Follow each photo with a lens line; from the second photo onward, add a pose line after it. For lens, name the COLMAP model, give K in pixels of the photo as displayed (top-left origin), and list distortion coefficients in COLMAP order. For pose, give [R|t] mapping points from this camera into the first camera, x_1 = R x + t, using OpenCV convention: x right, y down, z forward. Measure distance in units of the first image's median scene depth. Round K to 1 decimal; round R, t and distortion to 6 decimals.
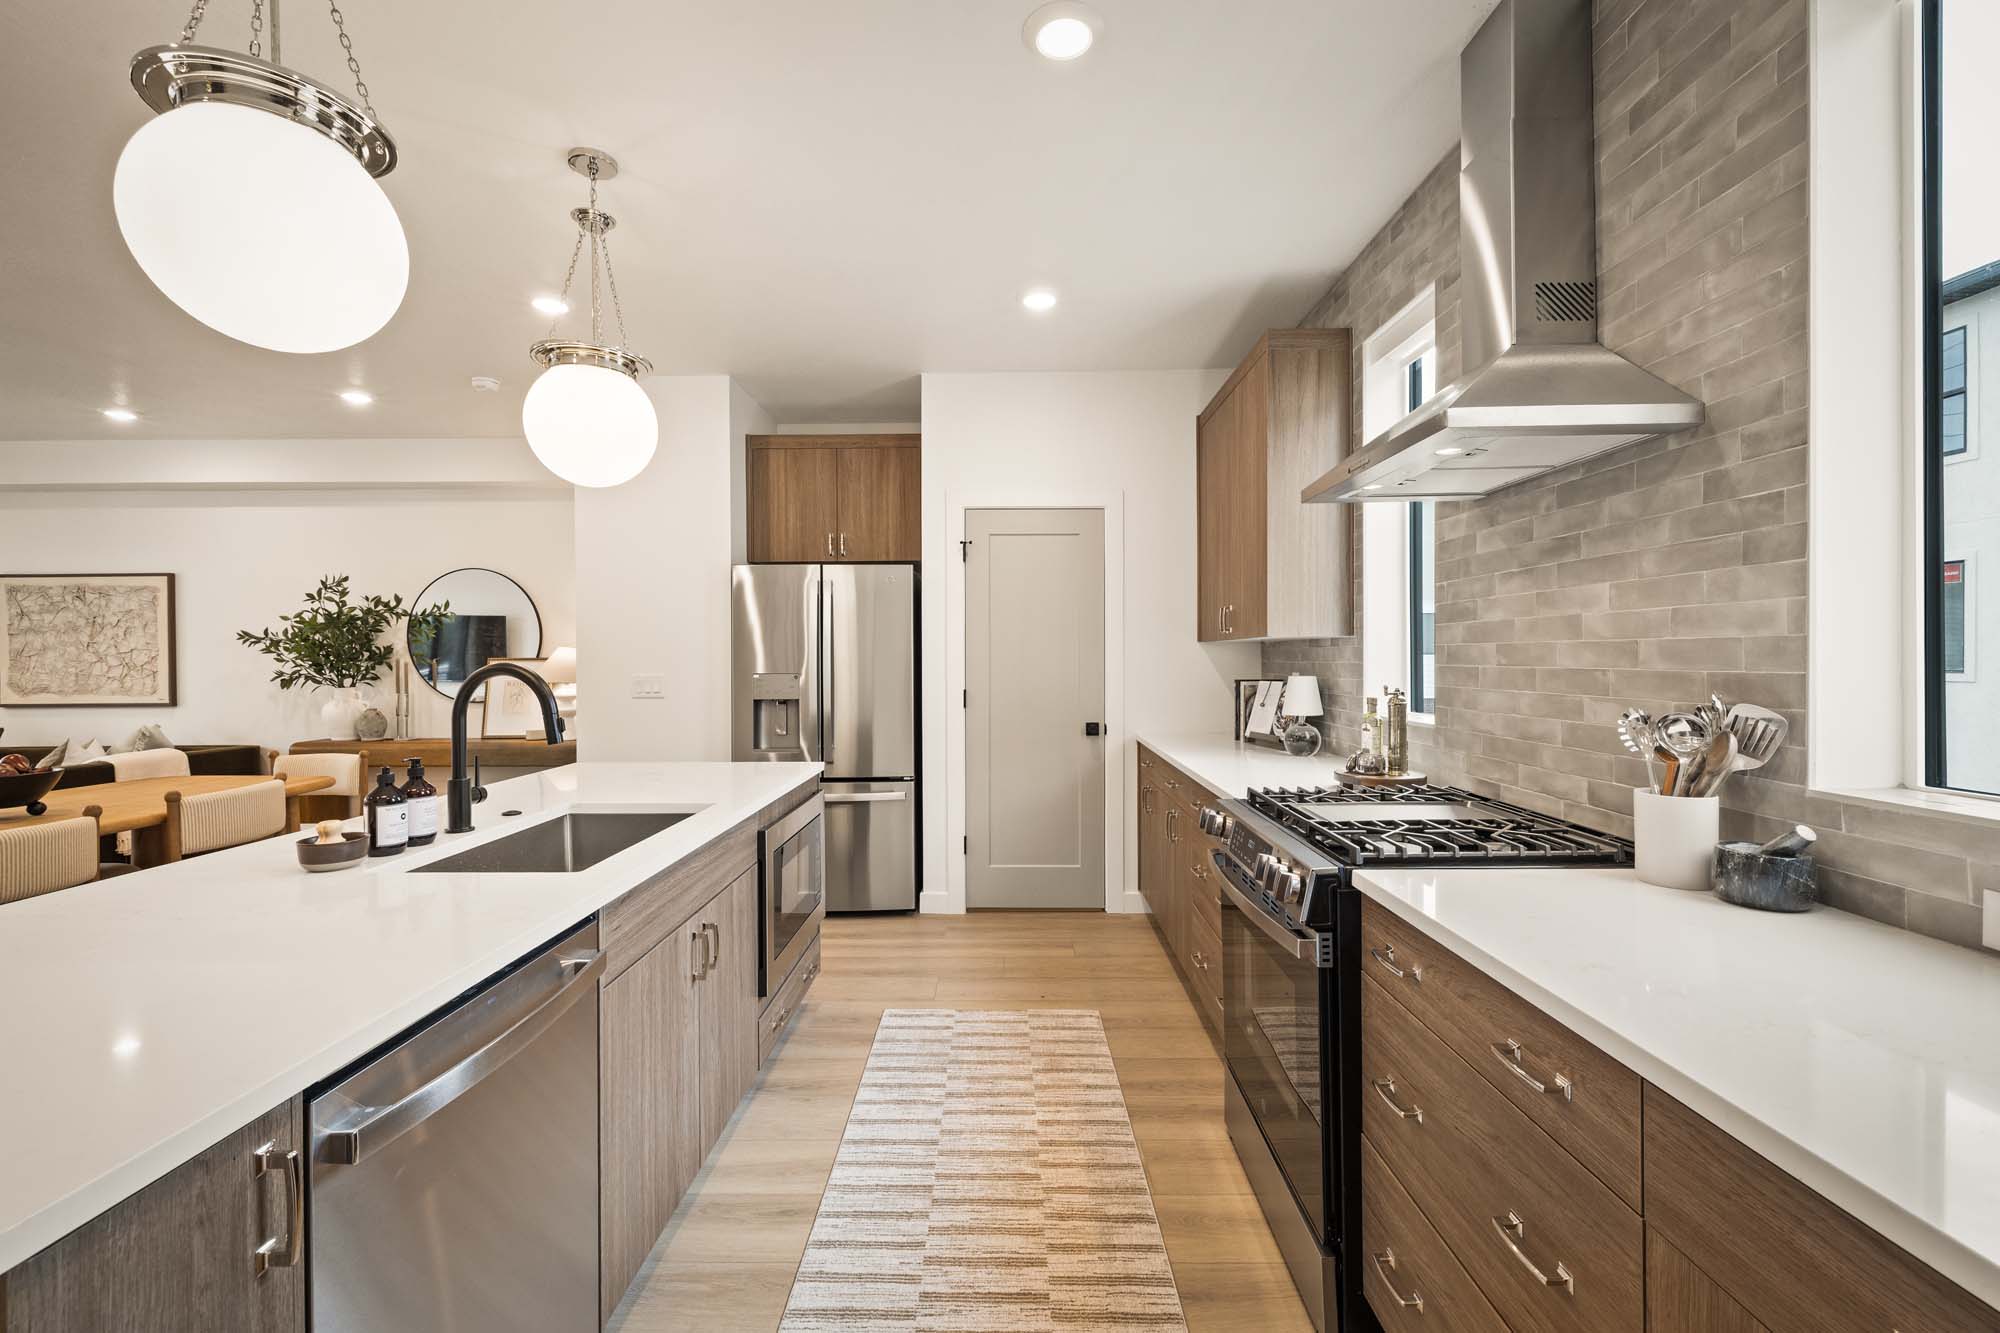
lens RADIAL K [[840.4, 0, 1006.3], [0, 840.4, 660.2], [0, 0, 1]] dist [-0.003982, 0.000083]
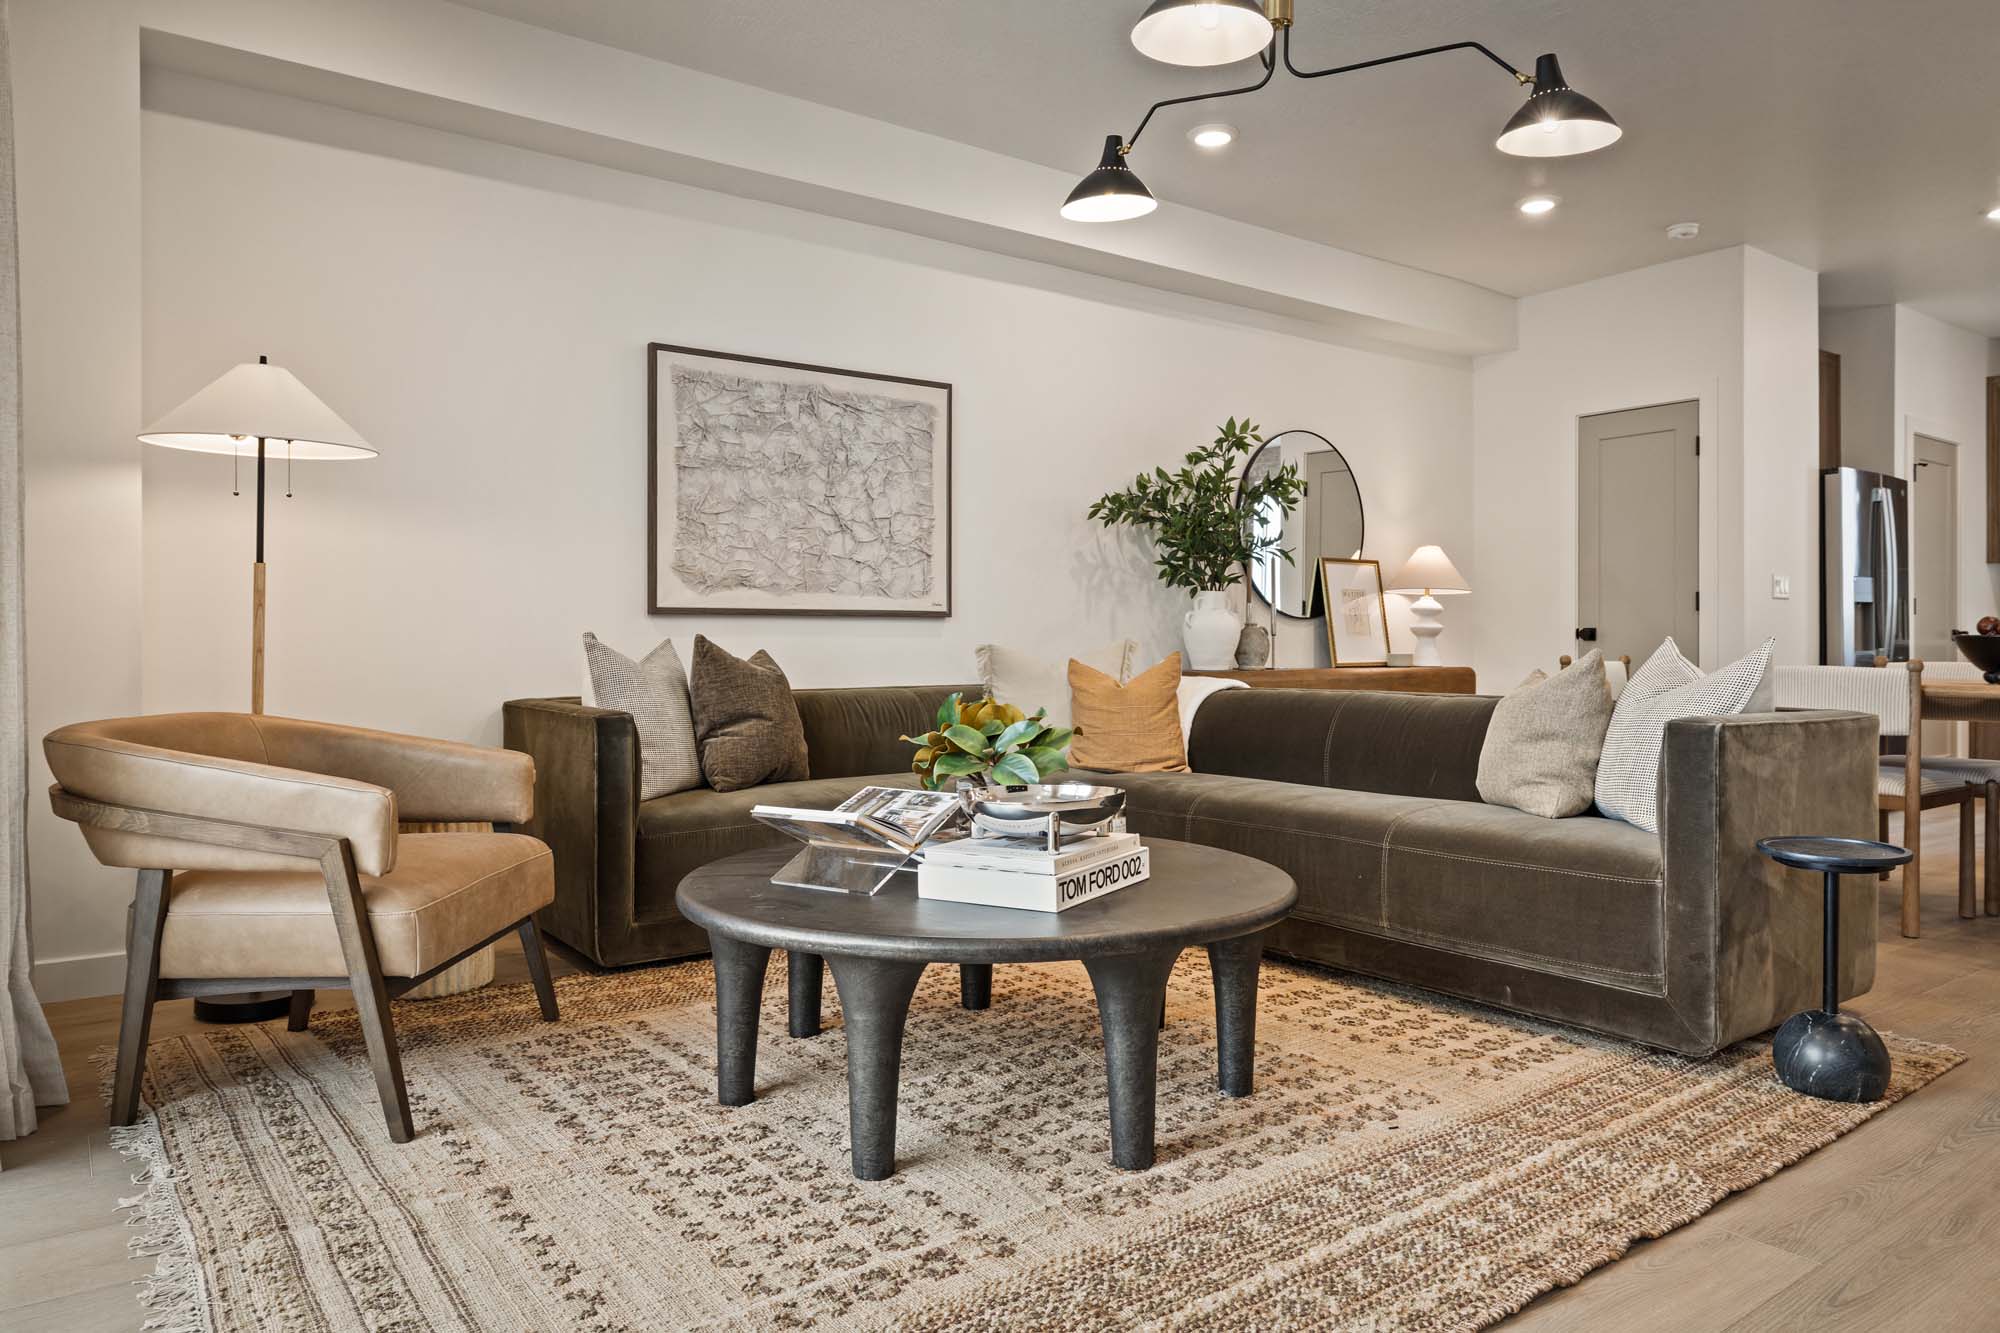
lens RADIAL K [[1283.9, 0, 1002.9], [0, 1283.9, 639.9], [0, 0, 1]] dist [-0.003287, -0.002780]
pose [[0.803293, 0.006655, 0.595547, -2.001841], [-0.001285, 0.999955, -0.009441, 0.106014], [-0.595583, 0.006819, 0.803265, 0.364206]]
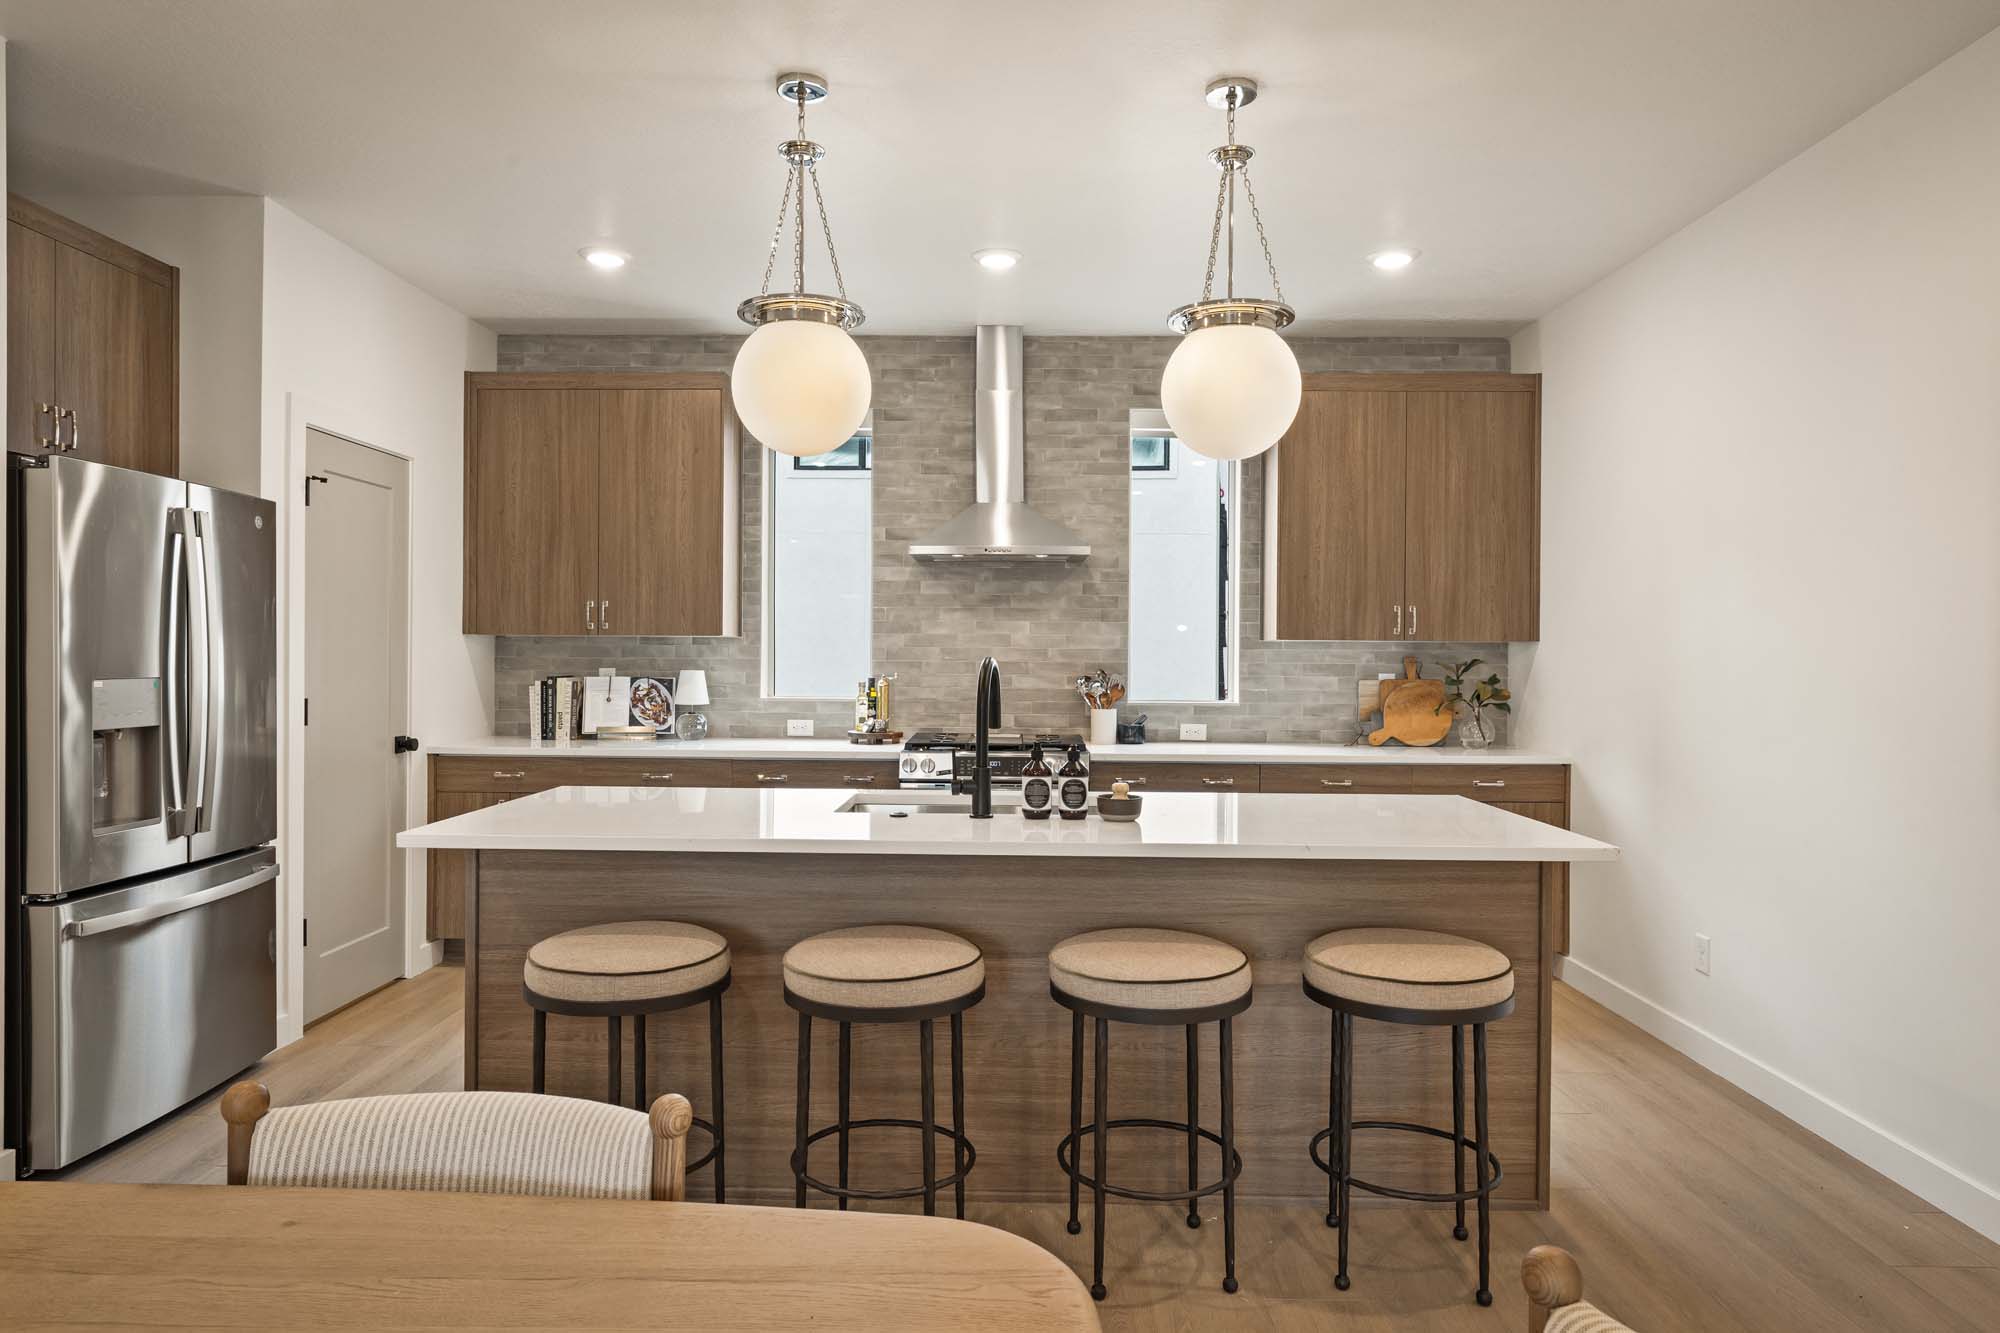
lens RADIAL K [[1192.0, 0, 986.4], [0, 1192.0, 656.0], [0, 0, 1]] dist [-0.002318, 0.000107]
pose [[0.016099, 0.003706, 0.999864, -0.980124], [-0.002103, 0.999991, -0.003672, 0.003543], [-0.999868, -0.002044, 0.016106, 0.444772]]
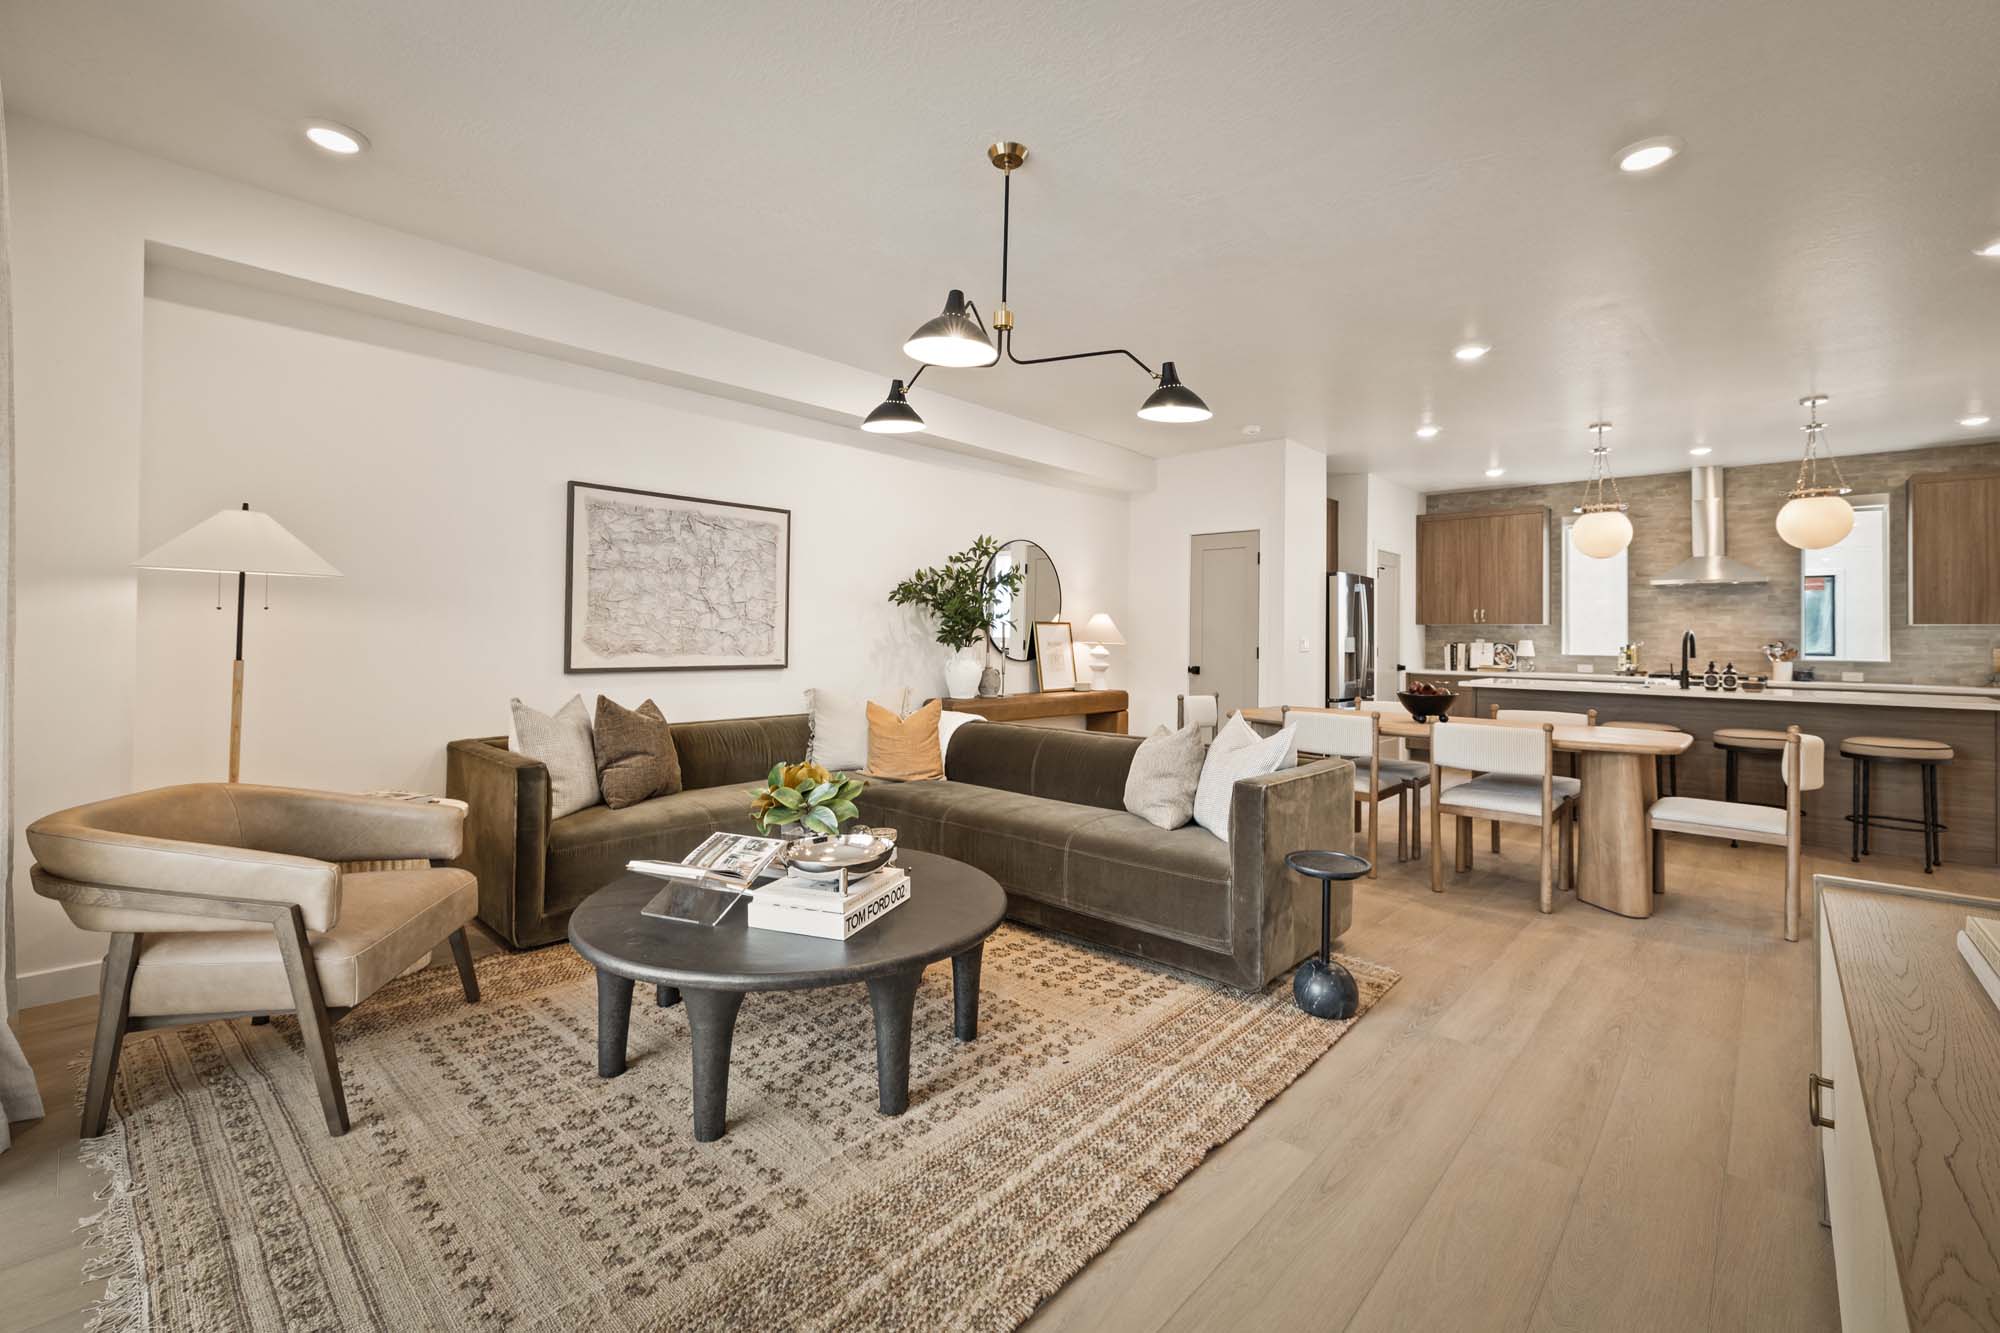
lens RADIAL K [[840.4, 0, 992.7], [0, 840.4, 622.5], [0, 0, 1]] dist [-0.003982, 0.000083]
pose [[0.678028, 0.026597, 0.734555, -1.985617], [-0.012744, 0.999620, -0.024431, 0.036317], [-0.734926, 0.007204, 0.678109, 0.365726]]
